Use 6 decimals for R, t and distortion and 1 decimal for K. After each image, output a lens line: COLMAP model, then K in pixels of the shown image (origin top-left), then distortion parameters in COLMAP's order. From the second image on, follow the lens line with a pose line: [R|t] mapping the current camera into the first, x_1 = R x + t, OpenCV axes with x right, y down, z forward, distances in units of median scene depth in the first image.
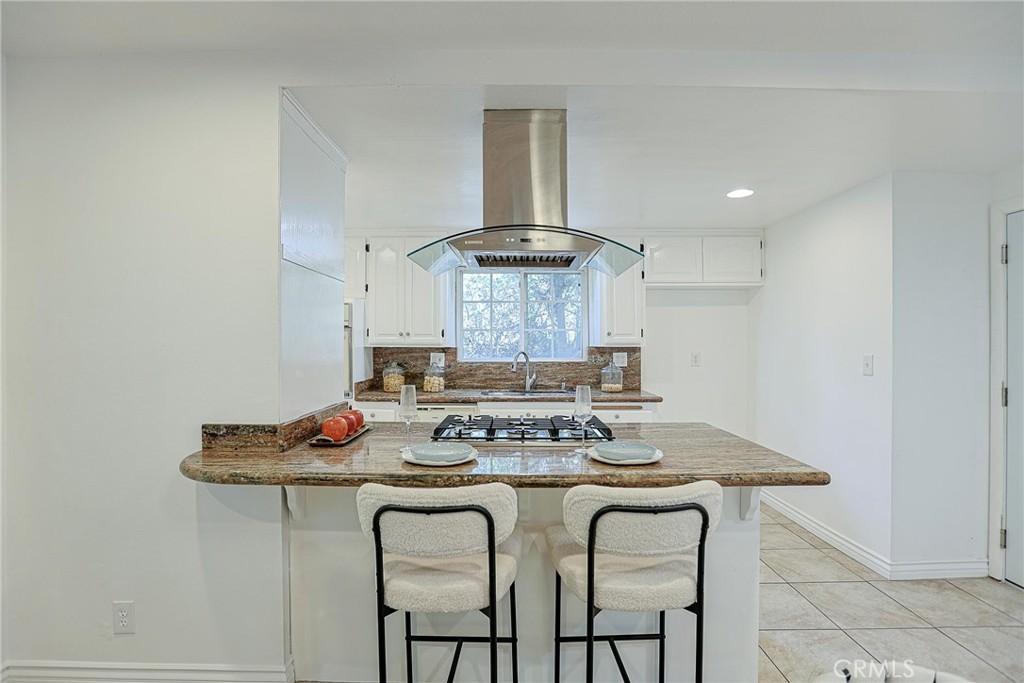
lens RADIAL K [[496.8, 0, 517.4], [0, 496.8, 337.8], [0, 0, 1]] dist [-0.055102, 0.022418]
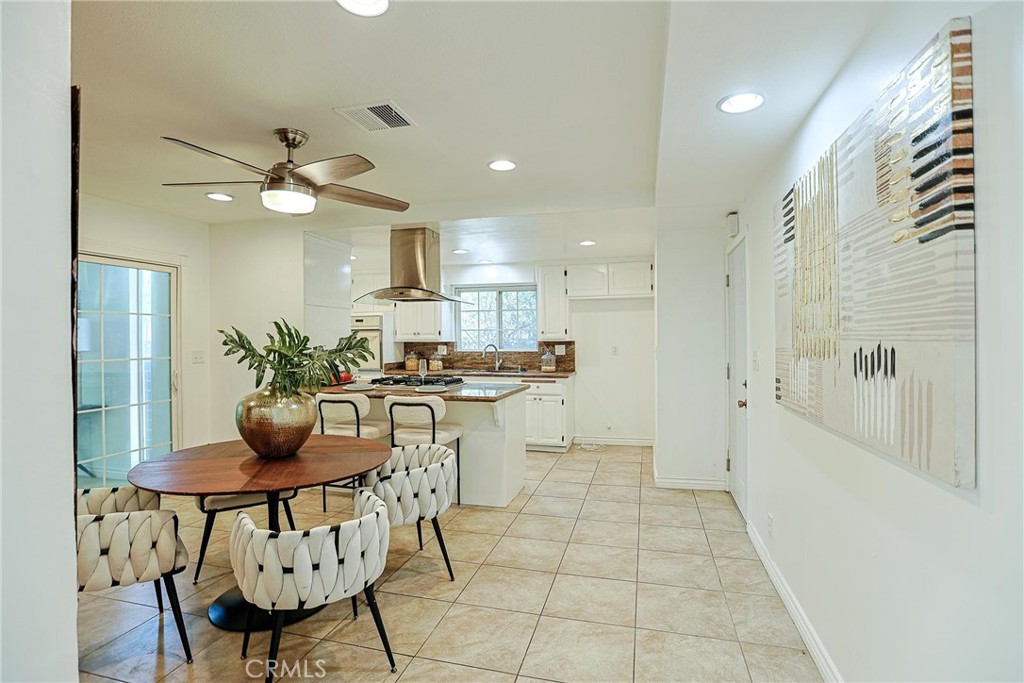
lens RADIAL K [[495.3, 0, 515.9], [0, 495.3, 339.4], [0, 0, 1]] dist [-0.079056, 0.037950]
pose [[0.964065, -0.005175, -0.265616, 0.484823], [0.009461, 0.999845, 0.014858, -0.009269], [0.265498, -0.016838, 0.963964, -0.431158]]
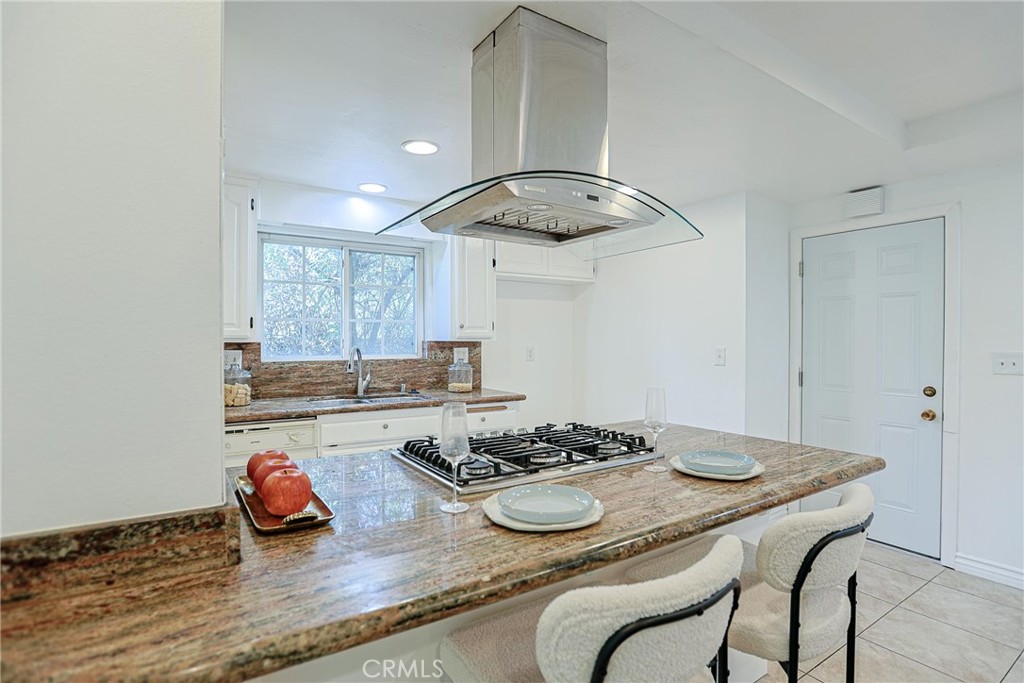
lens RADIAL K [[500.3, 0, 524.9], [0, 500.3, 338.3], [0, 0, 1]] dist [-0.062000, 0.019586]
pose [[0.825598, 0.001802, 0.564256, -0.218063], [-0.008253, 0.999926, 0.008882, 0.004281], [-0.564198, -0.011990, 0.825552, 0.194226]]
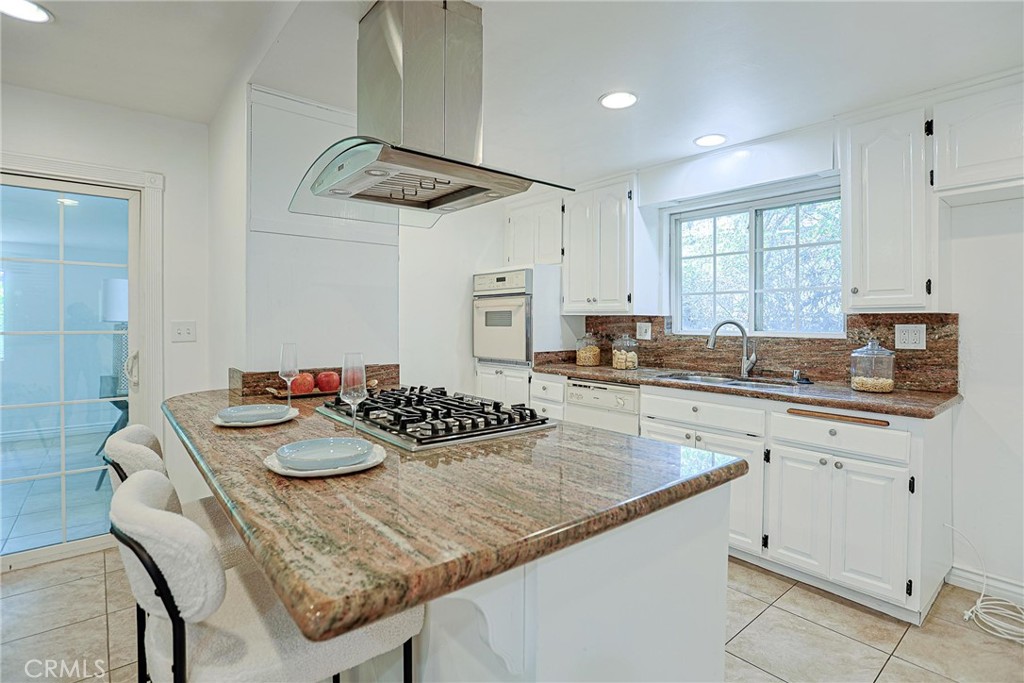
lens RADIAL K [[505.1, 0, 525.0], [0, 505.1, 324.6], [0, 0, 1]] dist [-0.057205, 0.025405]
pose [[0.646456, 0.009003, -0.762898, 0.366250], [0.005610, 0.999847, 0.016553, 0.019503], [0.762931, -0.014981, 0.646307, 0.319340]]
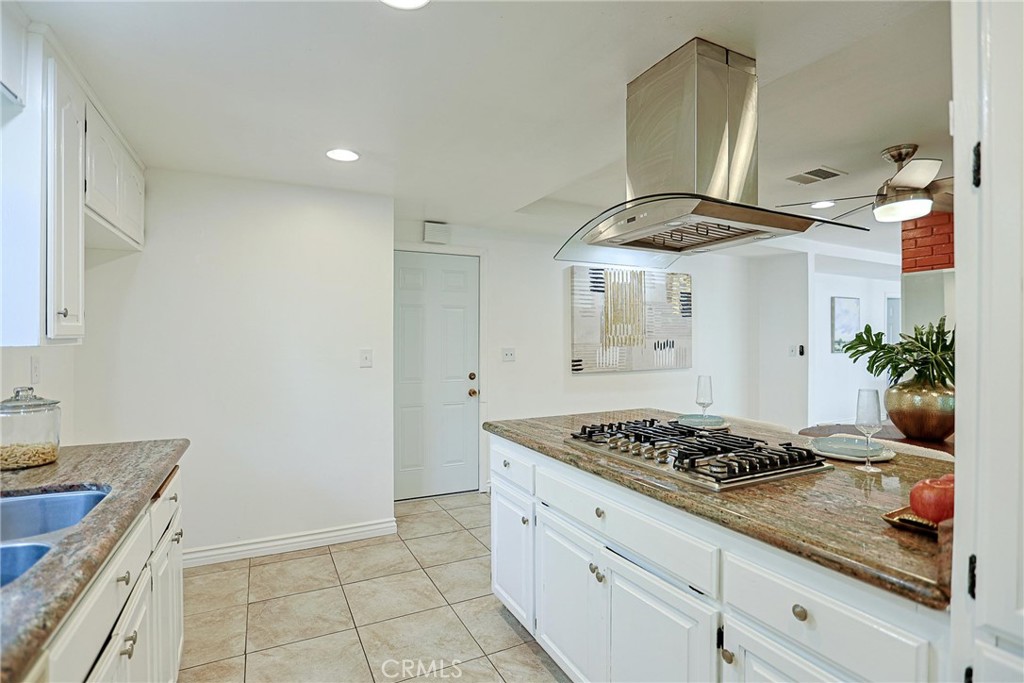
lens RADIAL K [[495.8, 0, 512.0], [0, 495.8, 341.5], [0, 0, 1]] dist [-0.038612, 0.010547]
pose [[-0.435951, -0.004700, 0.899958, -0.302962], [-0.011678, 0.999932, -0.000435, 0.010294], [-0.899895, -0.010699, -0.435976, 0.824599]]
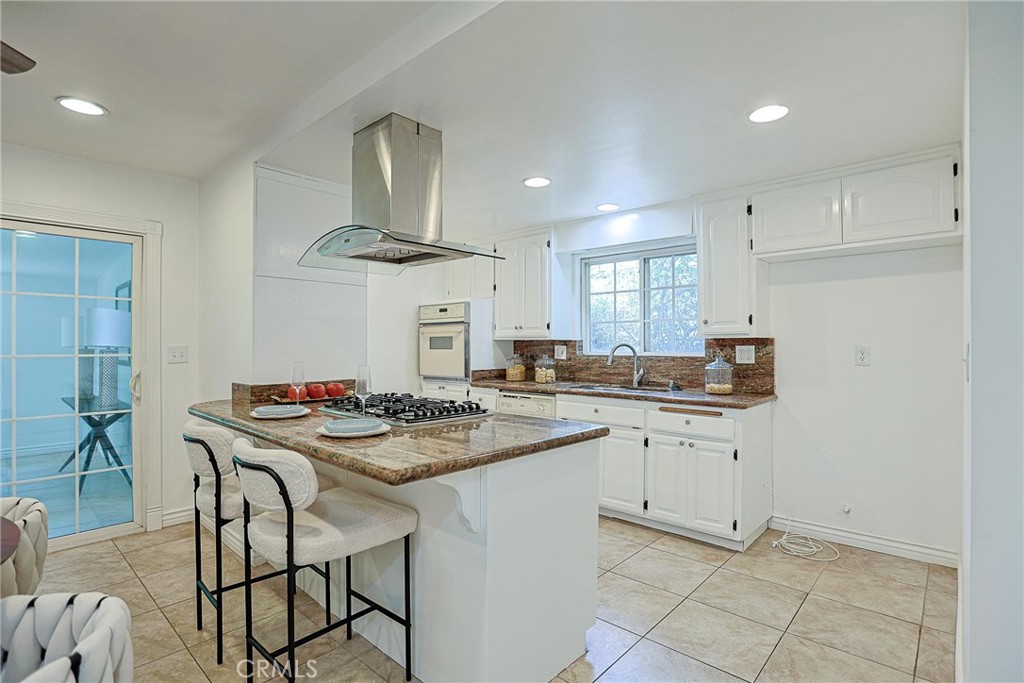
lens RADIAL K [[502.1, 0, 517.0], [0, 502.1, 342.6], [0, 0, 1]] dist [-0.062487, 0.029987]
pose [[0.735651, -0.002789, -0.677355, 0.494706], [0.008660, 0.999949, 0.005288, 0.018594], [0.677305, -0.009756, 0.735638, 0.184684]]
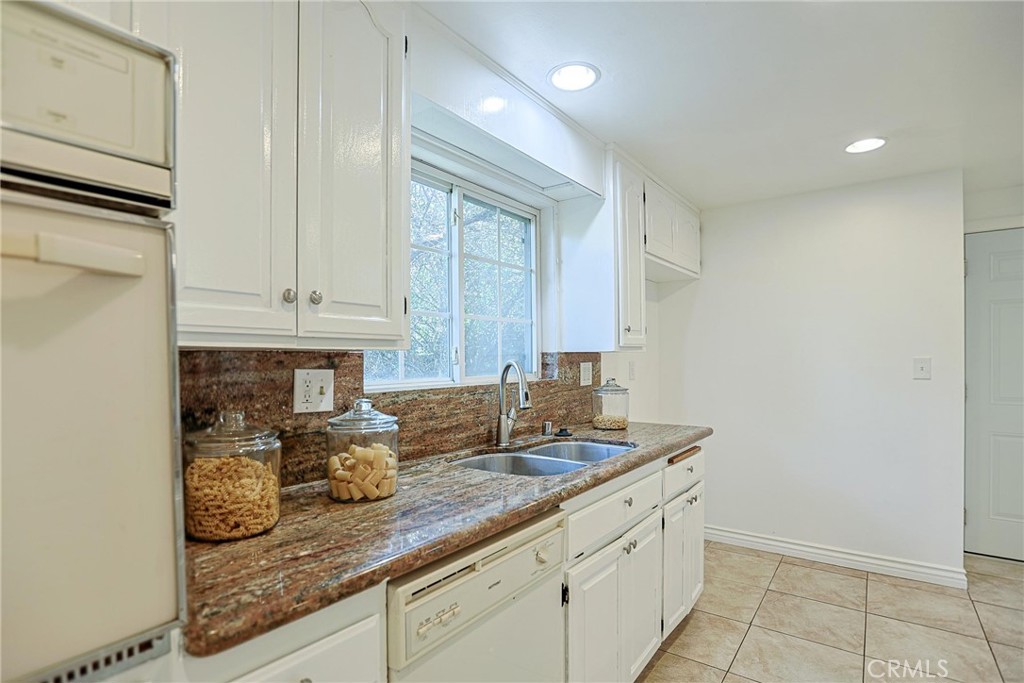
lens RADIAL K [[505.5, 0, 512.0], [0, 505.5, 358.9], [0, 0, 1]] dist [-0.055186, 0.024290]
pose [[0.604604, -0.006730, 0.796498, -0.357260], [-0.002936, 0.999939, 0.010678, 0.020586], [-0.796521, -0.008794, 0.604547, 0.729752]]
